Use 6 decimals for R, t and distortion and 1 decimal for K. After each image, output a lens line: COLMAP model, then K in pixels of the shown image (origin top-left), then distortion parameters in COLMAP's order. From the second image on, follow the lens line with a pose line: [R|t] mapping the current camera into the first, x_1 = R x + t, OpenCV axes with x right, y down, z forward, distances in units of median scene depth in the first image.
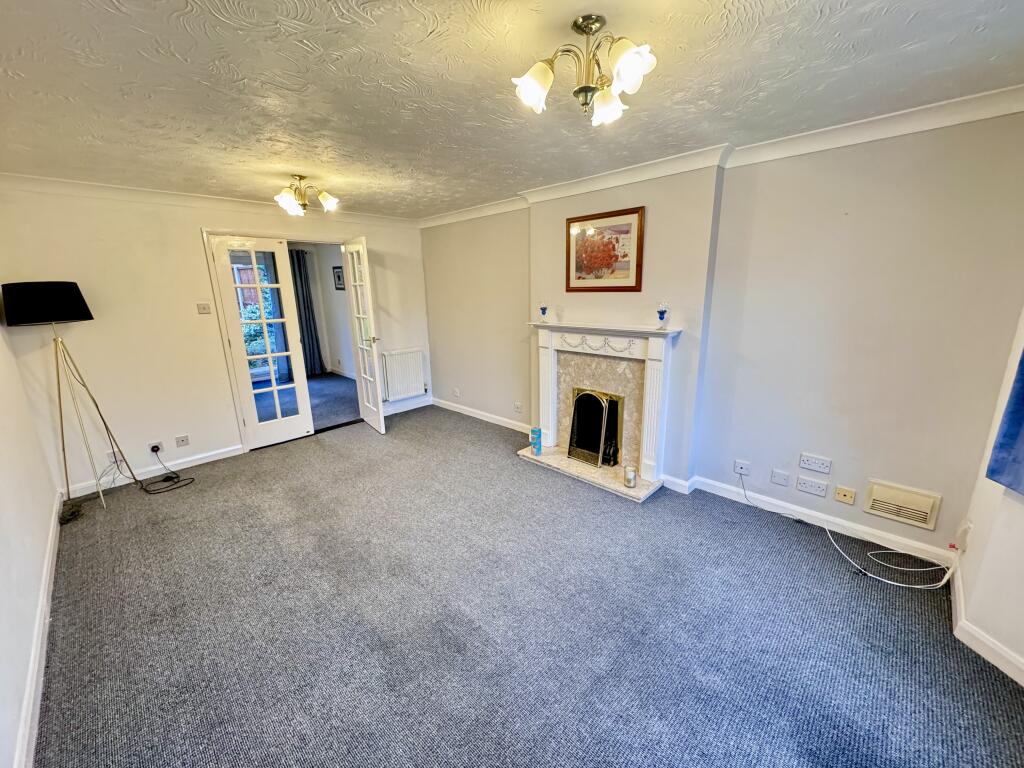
lens RADIAL K [[406.7, 0, 512.4], [0, 406.7, 383.5], [0, 0, 1]] dist [-0.002011, 0.000038]
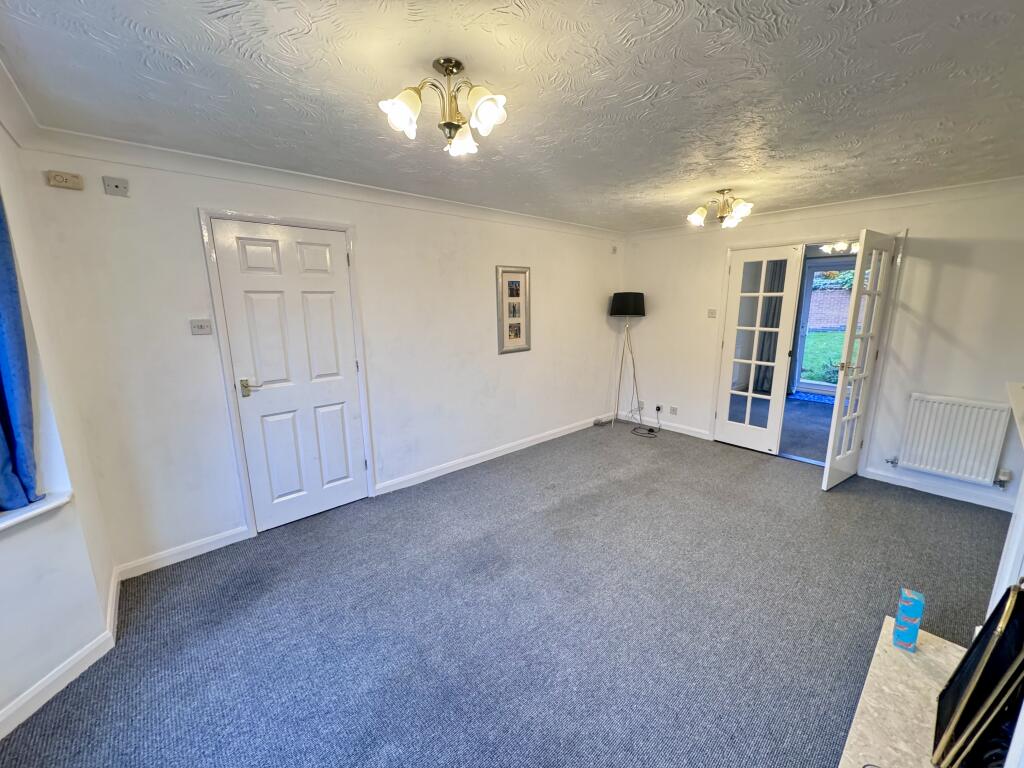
lens RADIAL K [[405.3, 0, 512.0], [0, 405.3, 384.0], [0, 0, 1]] dist [-0.000282, 0.000207]
pose [[-0.072568, 0.219893, -0.972821, 0.555530], [-0.225469, 0.946525, 0.230768, -0.141748], [0.971544, 0.236087, -0.019108, 0.541563]]
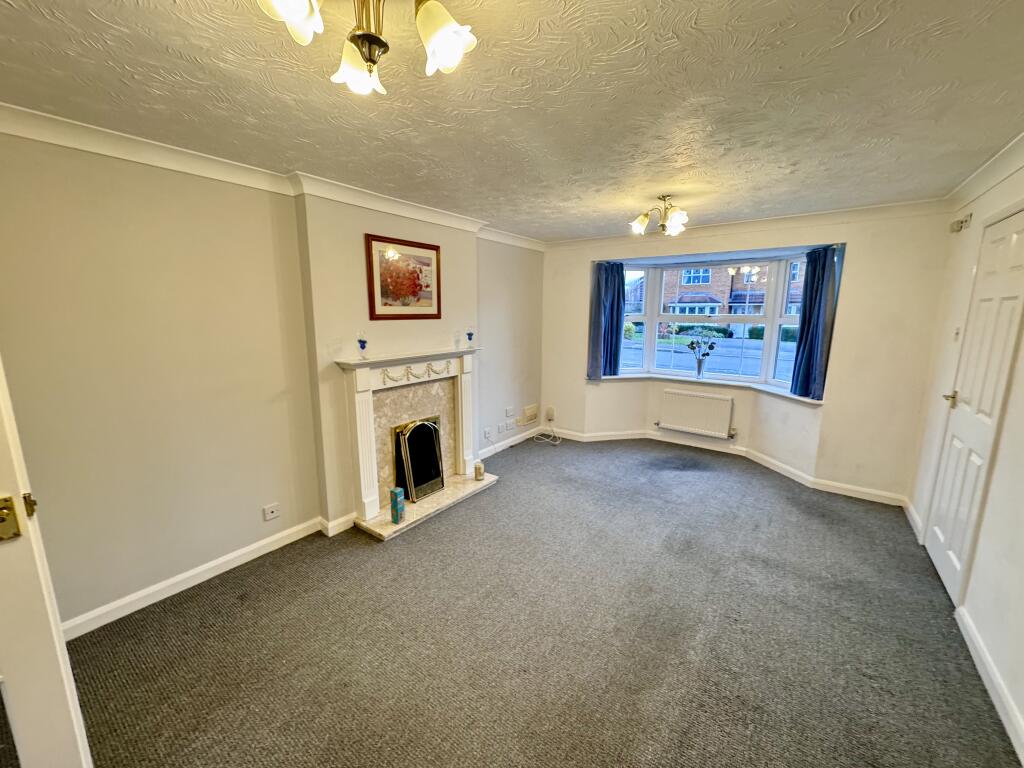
lens RADIAL K [[406.7, 0, 512.4], [0, 406.7, 383.5], [0, 0, 1]] dist [-0.002011, 0.000038]
pose [[-0.139697, -0.152459, 0.978387, -0.793785], [0.233401, 0.955165, 0.182166, -0.197565], [-0.962293, 0.253805, -0.097850, 0.892248]]
